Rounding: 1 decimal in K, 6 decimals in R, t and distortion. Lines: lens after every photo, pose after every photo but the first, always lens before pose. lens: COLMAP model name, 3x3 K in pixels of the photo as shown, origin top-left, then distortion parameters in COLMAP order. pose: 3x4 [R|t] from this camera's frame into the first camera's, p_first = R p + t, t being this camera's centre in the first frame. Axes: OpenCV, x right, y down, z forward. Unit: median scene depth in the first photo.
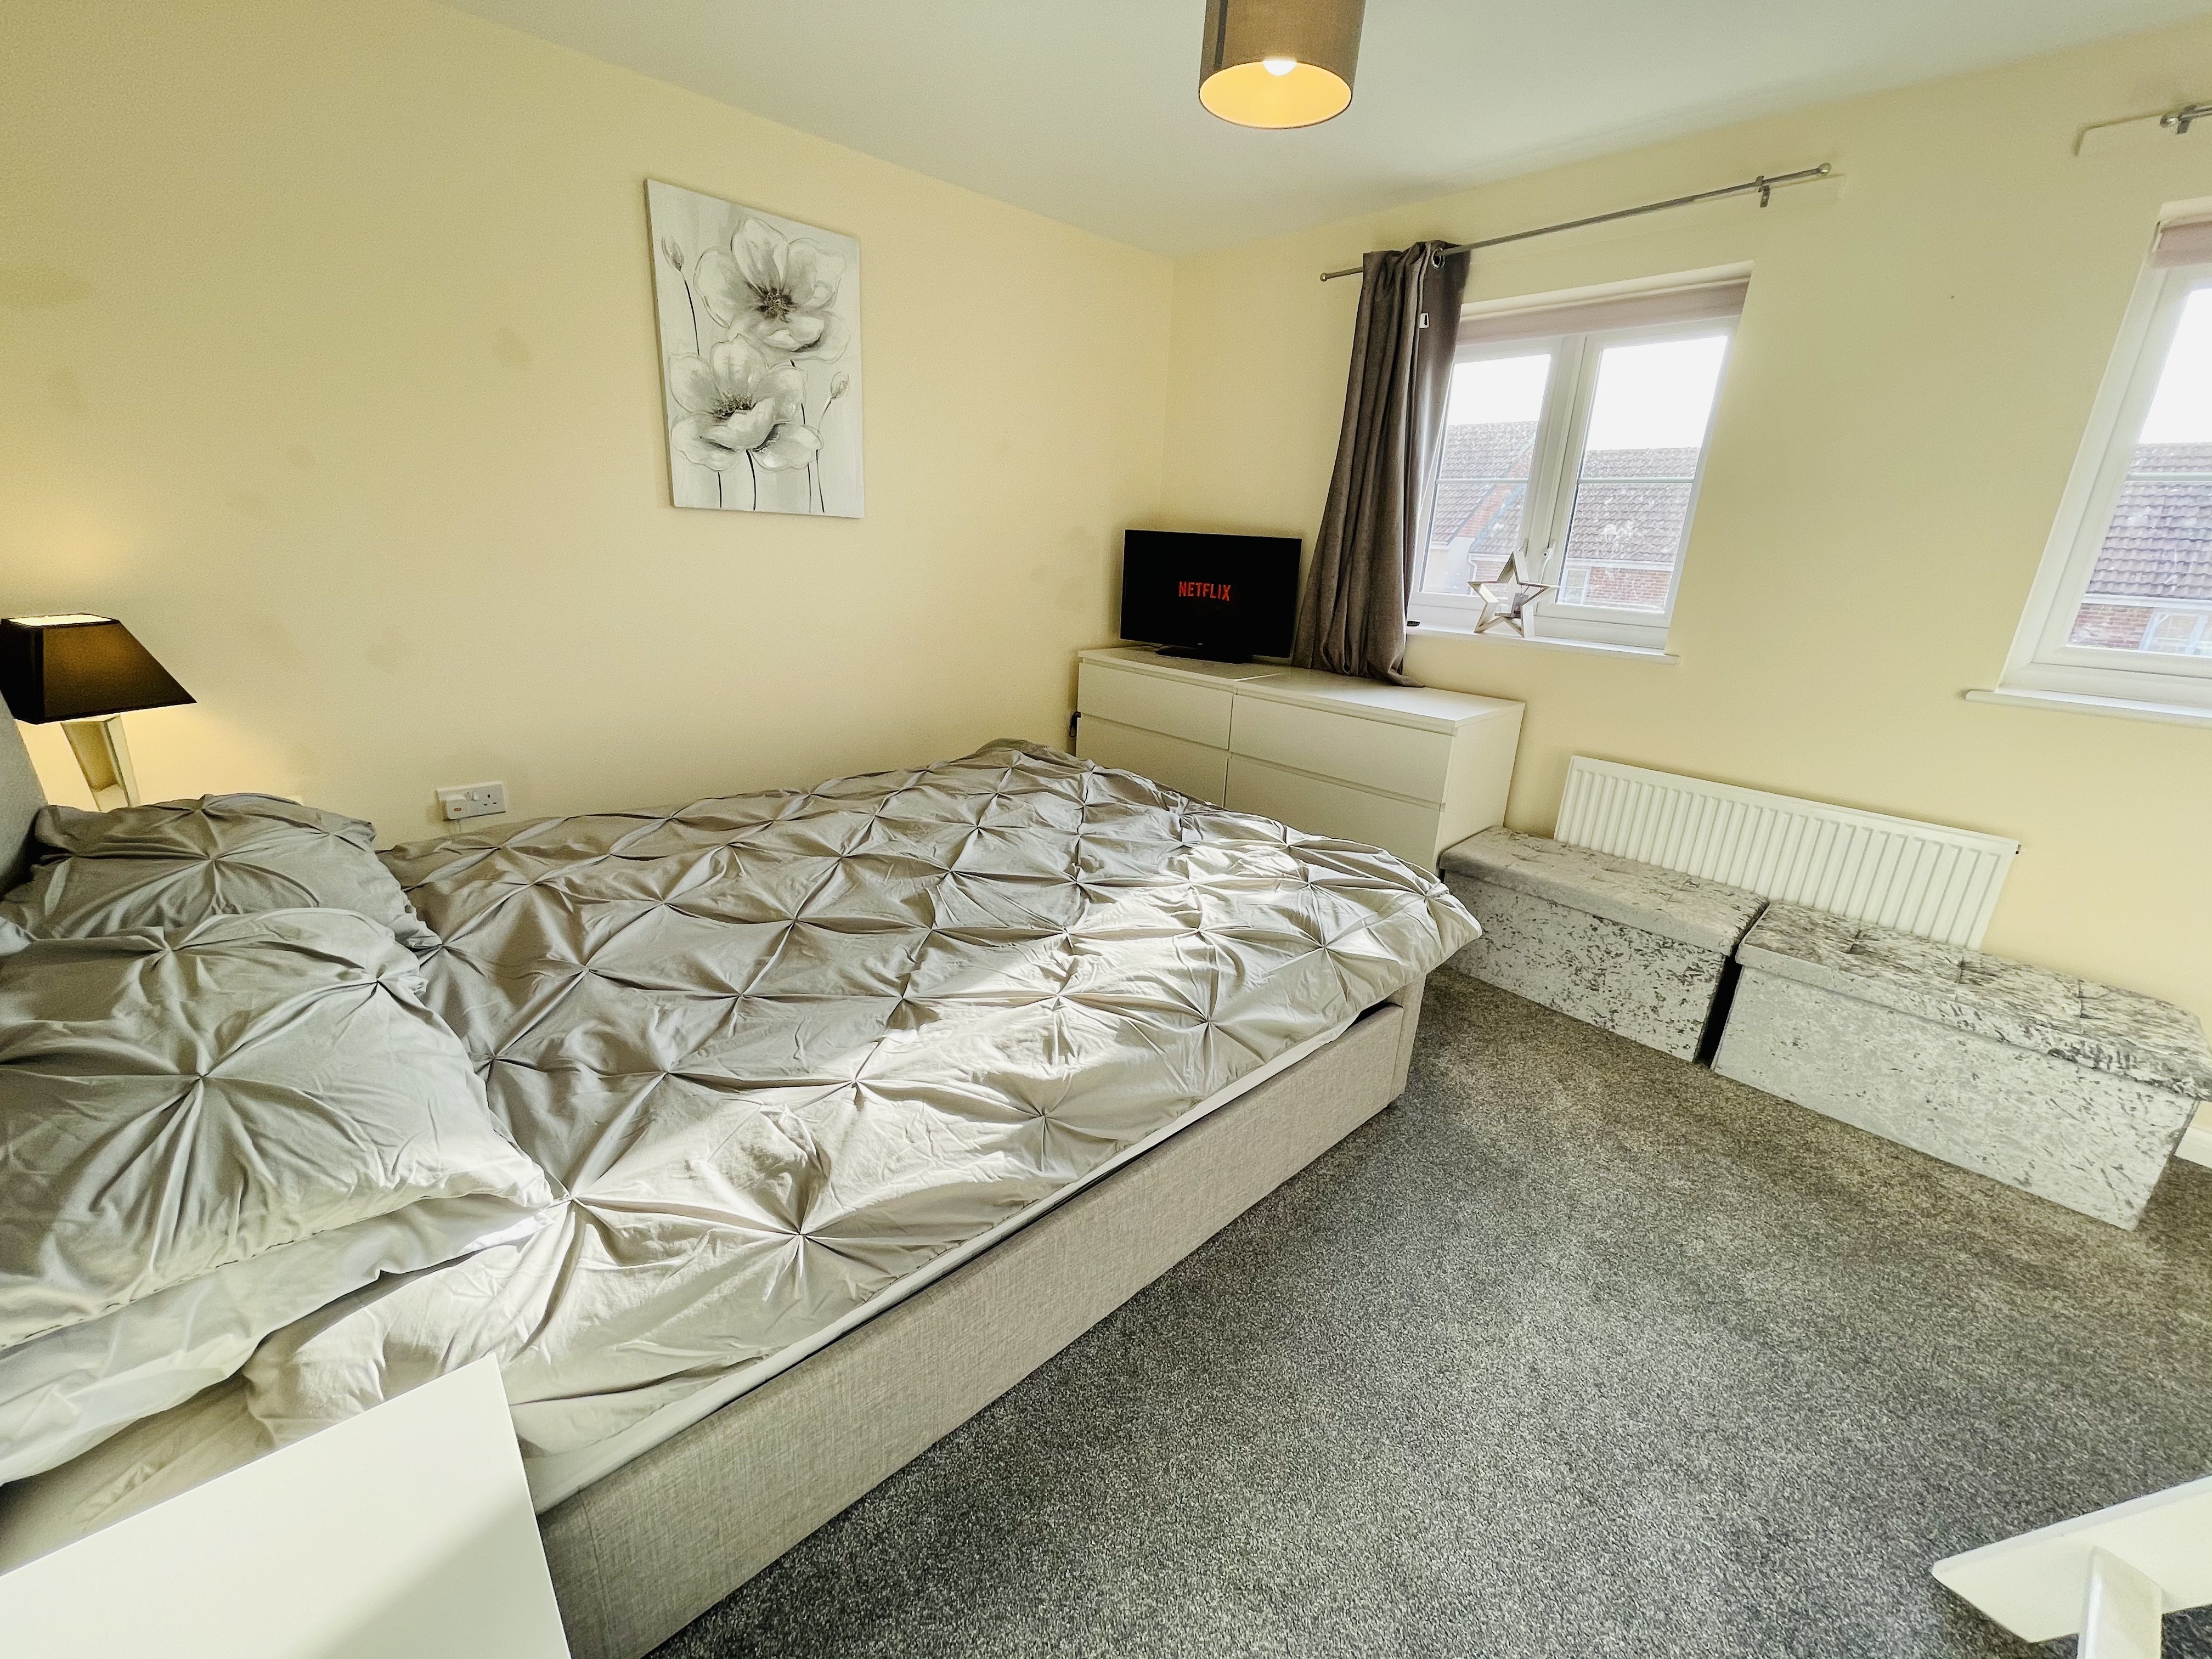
lens RADIAL K [[893.9, 0, 1113.1], [0, 893.9, 828.2], [0, 0, 1]] dist [-0.035434, 0.000834]
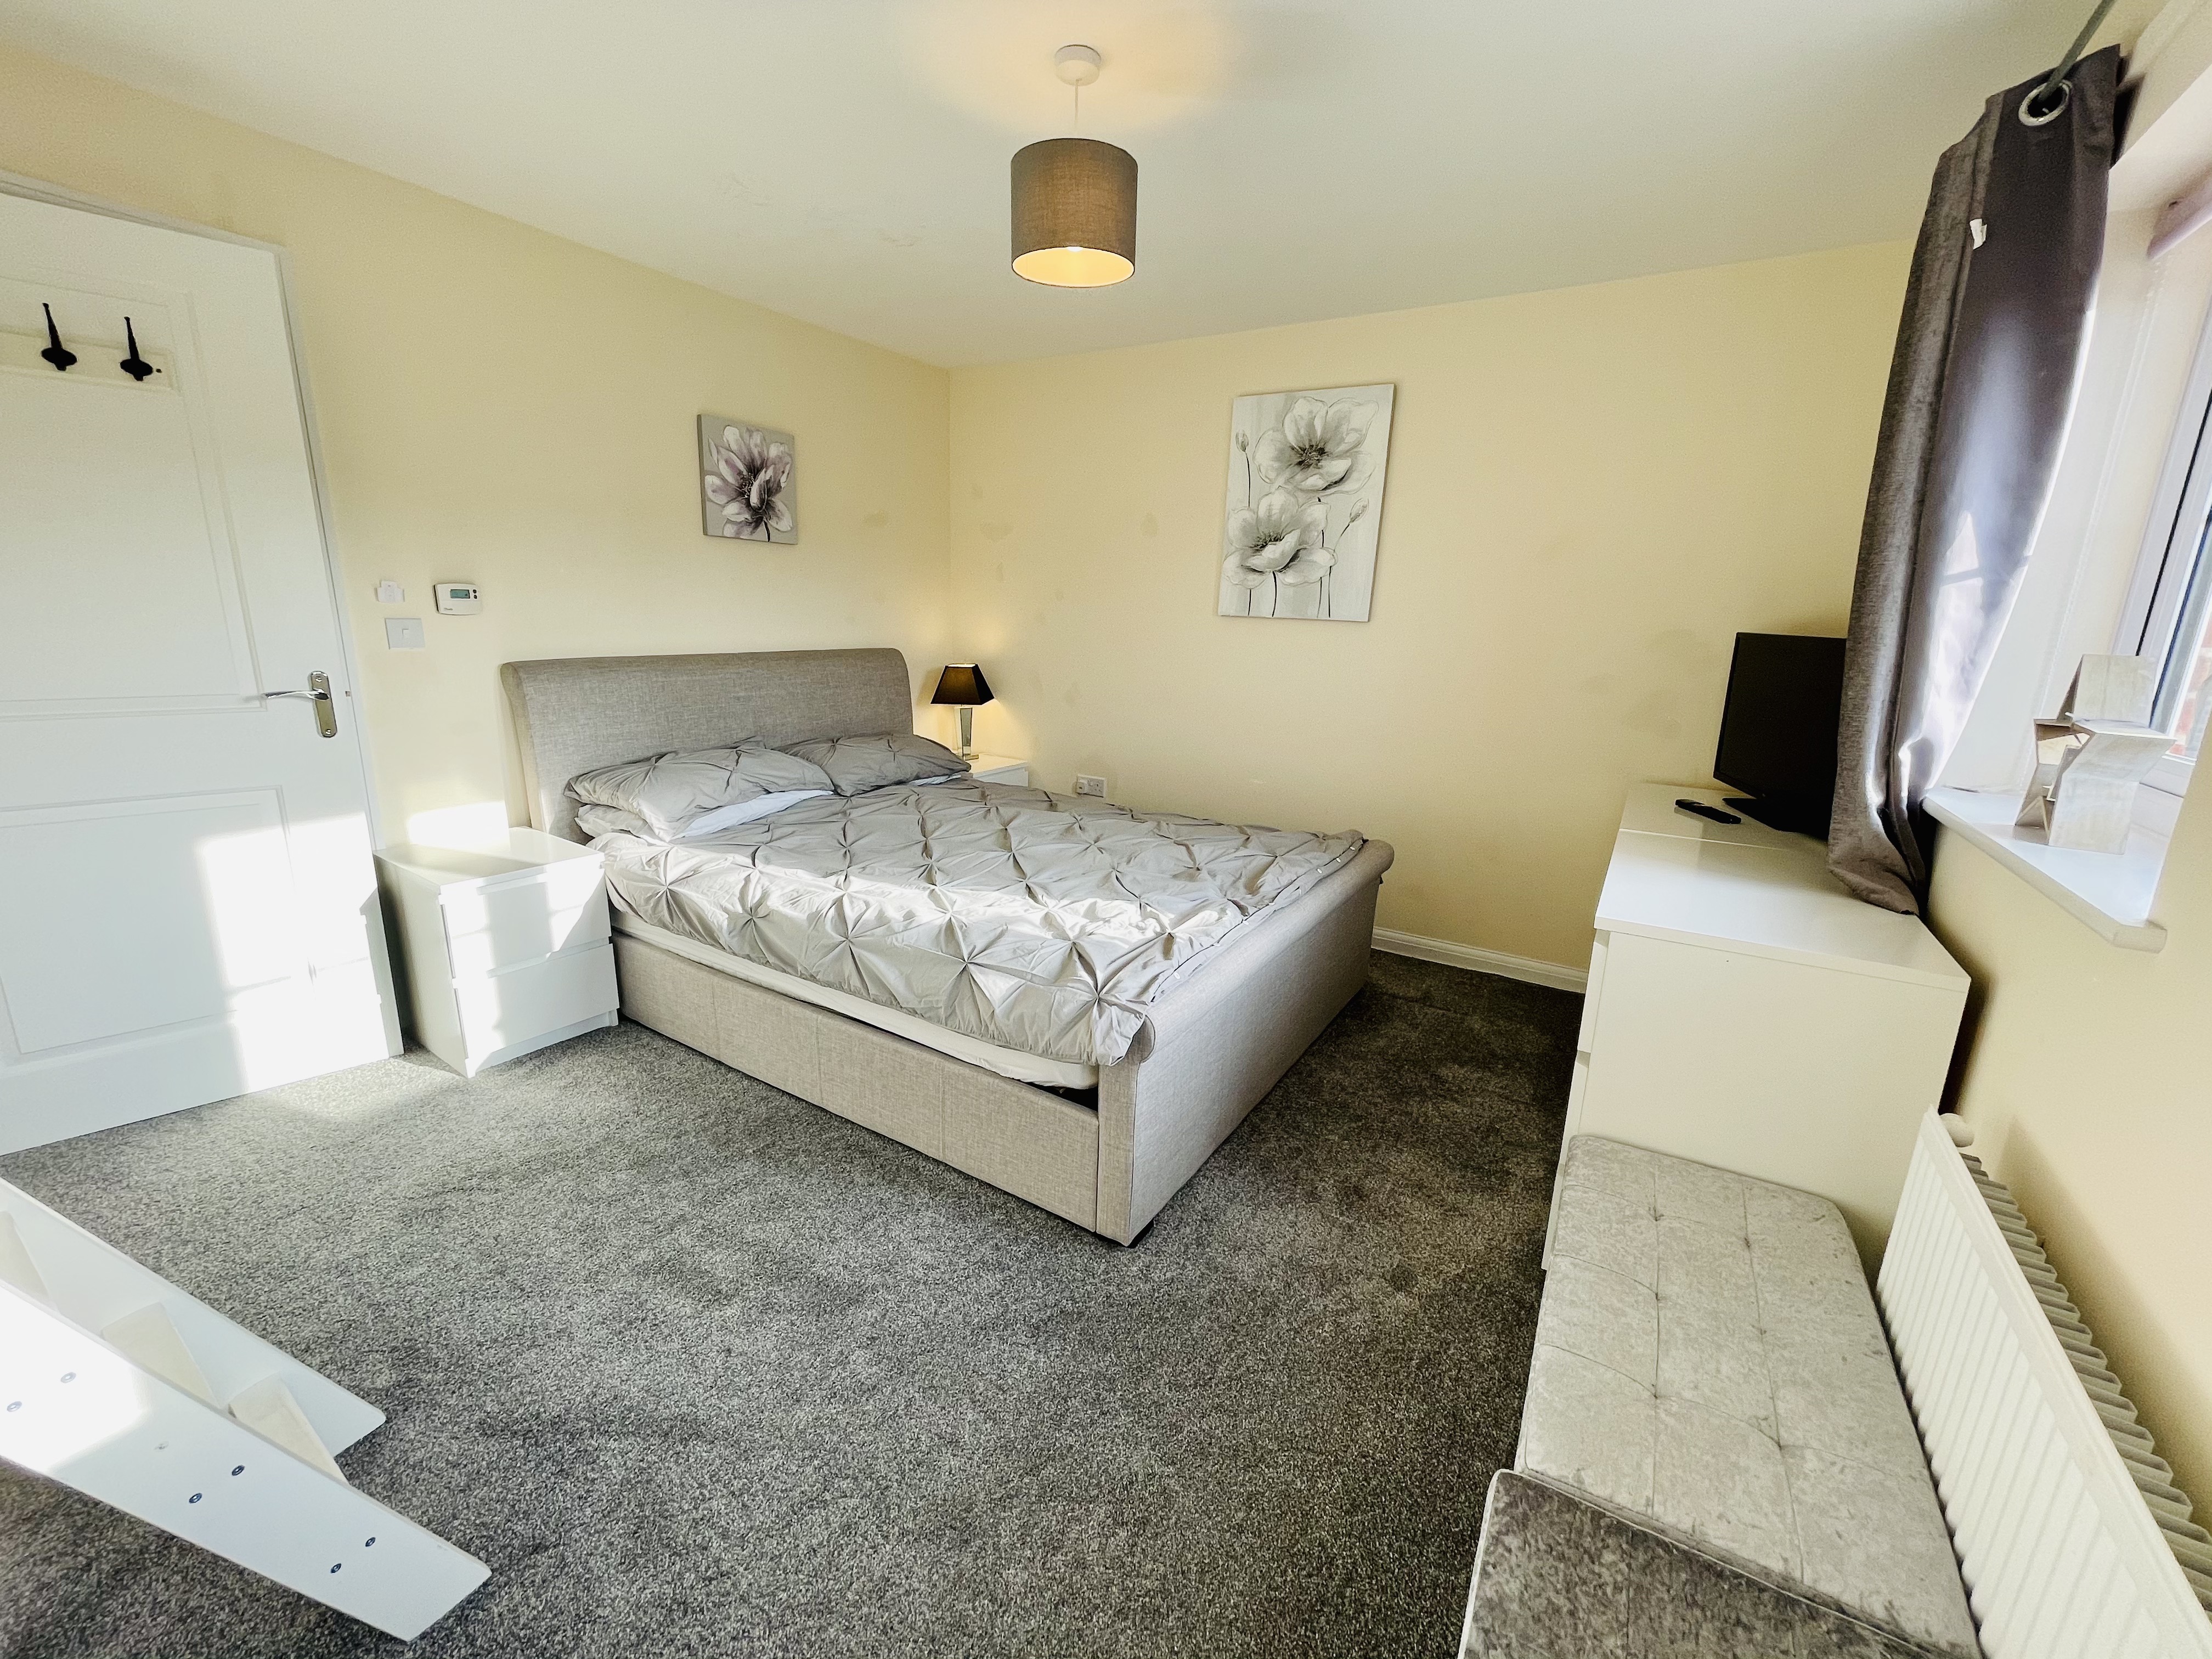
lens RADIAL K [[893.9, 0, 1109.3], [0, 893.9, 826.0], [0, 0, 1]] dist [-0.035434, 0.000834]
pose [[0.237354, 0.183135, -0.954004, 0.860256], [-0.324605, 0.940570, 0.099795, -0.130626], [0.915584, 0.285988, 0.282695, 0.524862]]
